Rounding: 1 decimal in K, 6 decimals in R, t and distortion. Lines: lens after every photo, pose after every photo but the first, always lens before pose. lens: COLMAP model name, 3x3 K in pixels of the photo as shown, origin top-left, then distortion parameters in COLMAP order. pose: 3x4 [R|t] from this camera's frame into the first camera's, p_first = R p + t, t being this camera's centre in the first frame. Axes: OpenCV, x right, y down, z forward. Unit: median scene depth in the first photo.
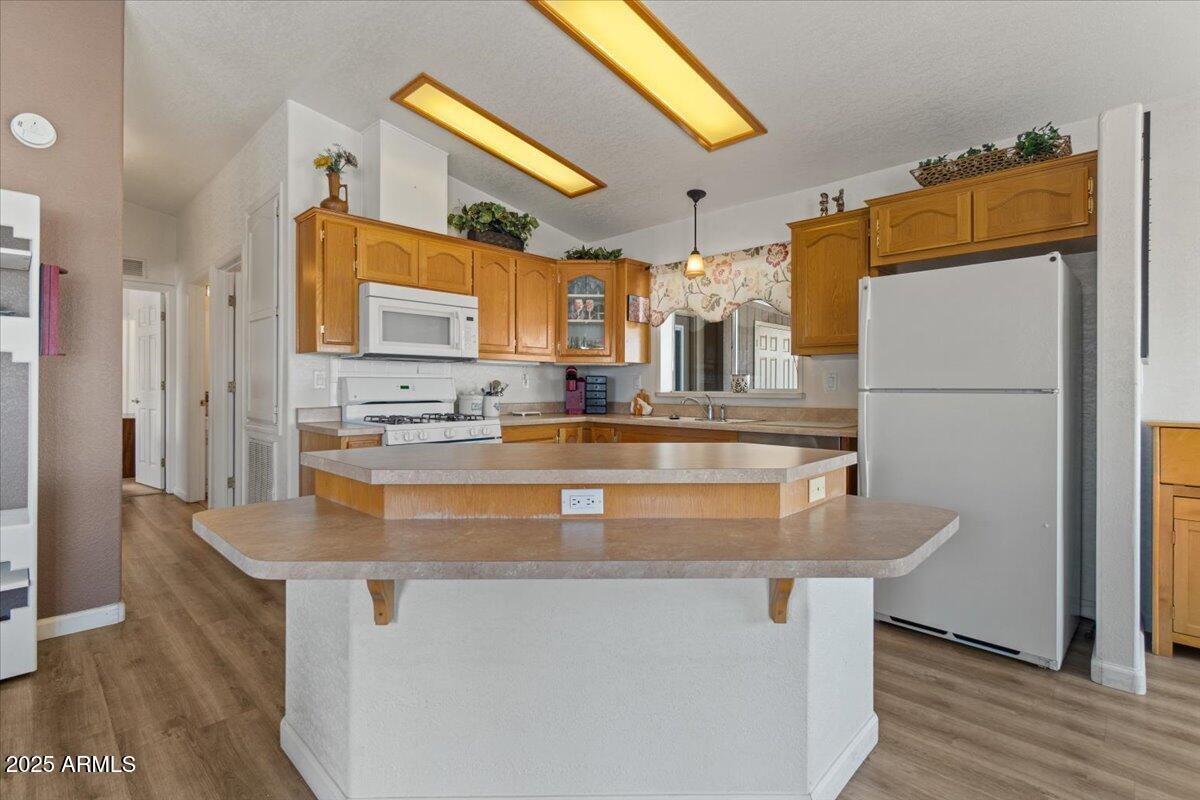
lens RADIAL K [[558.4, 0, 607.9], [0, 558.4, 386.0], [0, 0, 1]] dist [-0.000664, 0.000092]
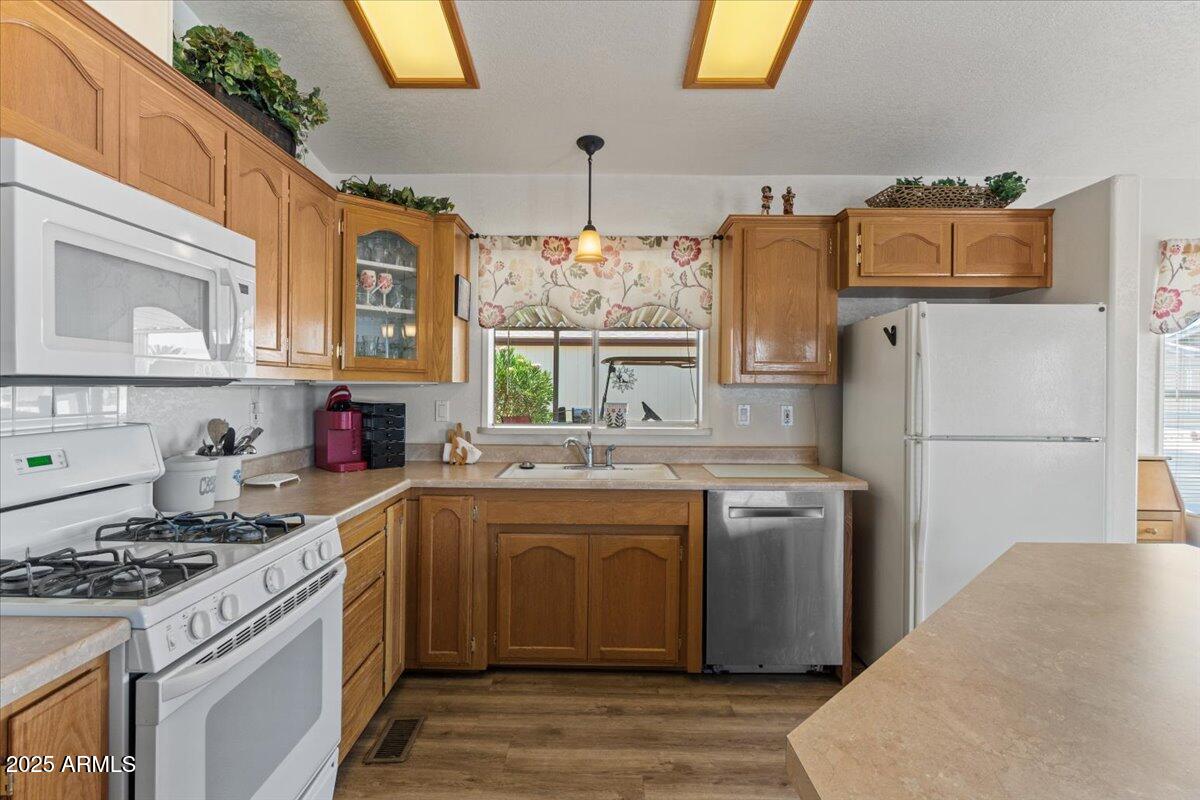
lens RADIAL K [[597.8, 0, 584.9], [0, 597.8, 388.4], [0, 0, 1]] dist [0.002247, 0.000209]
pose [[0.738210, 0.001144, 0.674570, -0.344235], [-0.008128, 0.999941, 0.007198, -0.046702], [-0.674522, -0.010797, 0.738176, 0.457117]]
